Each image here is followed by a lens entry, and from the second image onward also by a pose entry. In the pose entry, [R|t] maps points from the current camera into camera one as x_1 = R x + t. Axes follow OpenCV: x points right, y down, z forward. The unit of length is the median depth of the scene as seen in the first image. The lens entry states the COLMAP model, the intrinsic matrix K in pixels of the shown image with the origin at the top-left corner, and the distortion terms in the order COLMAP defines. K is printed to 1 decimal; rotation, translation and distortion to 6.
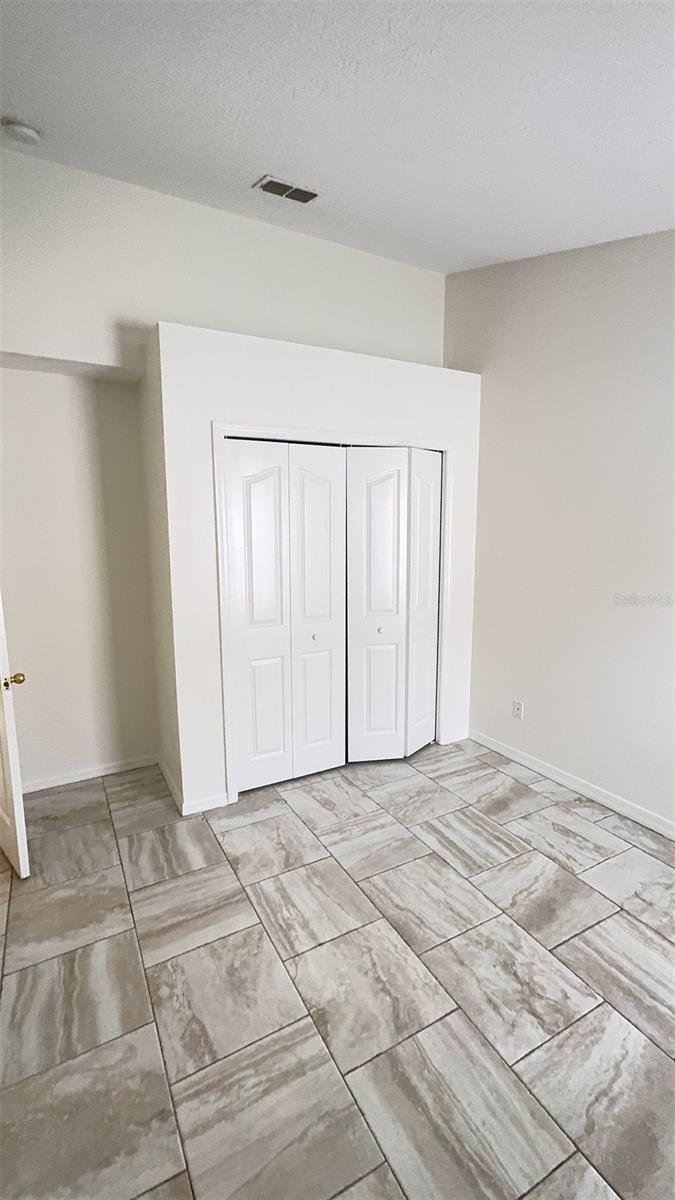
lens RADIAL K [[519.0, 0, 336.7], [0, 519.0, 602.6], [0, 0, 1]] dist [-0.003699, -0.000083]
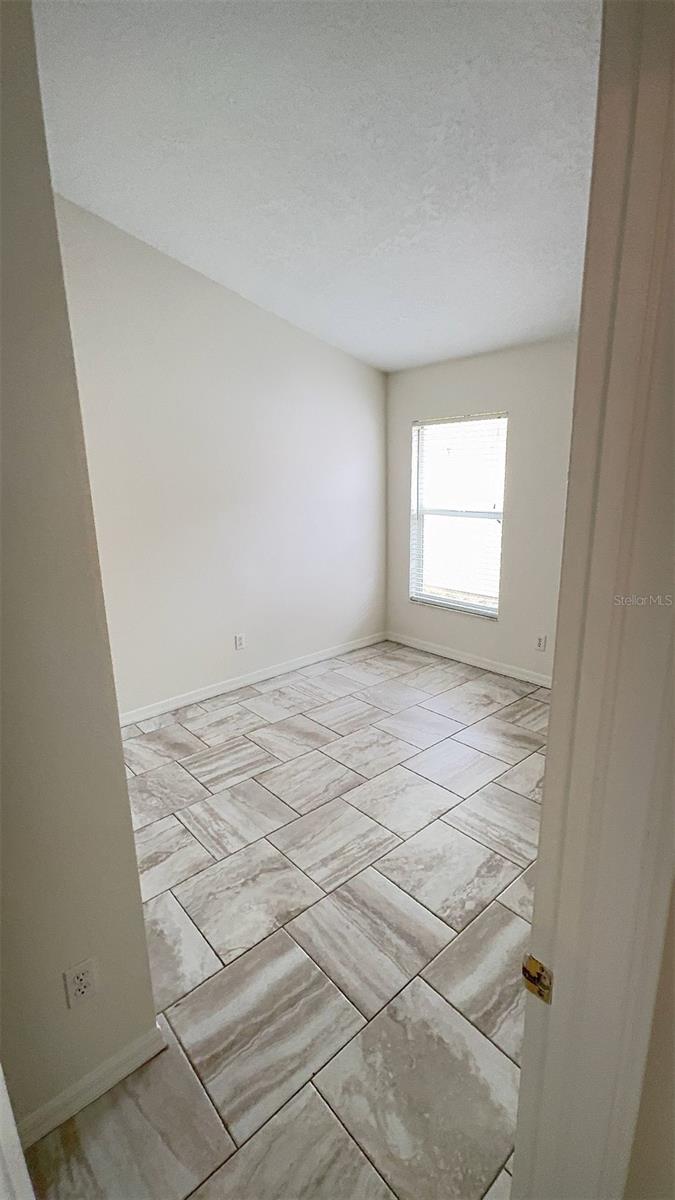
lens RADIAL K [[519.0, 0, 338.5], [0, 519.0, 599.1], [0, 0, 1]] dist [-0.003699, -0.000083]
pose [[-0.219453, -0.219586, 0.950591, -0.914147], [0.170281, 0.950766, 0.258937, -0.155470], [-0.960648, 0.218692, -0.171257, 1.022321]]
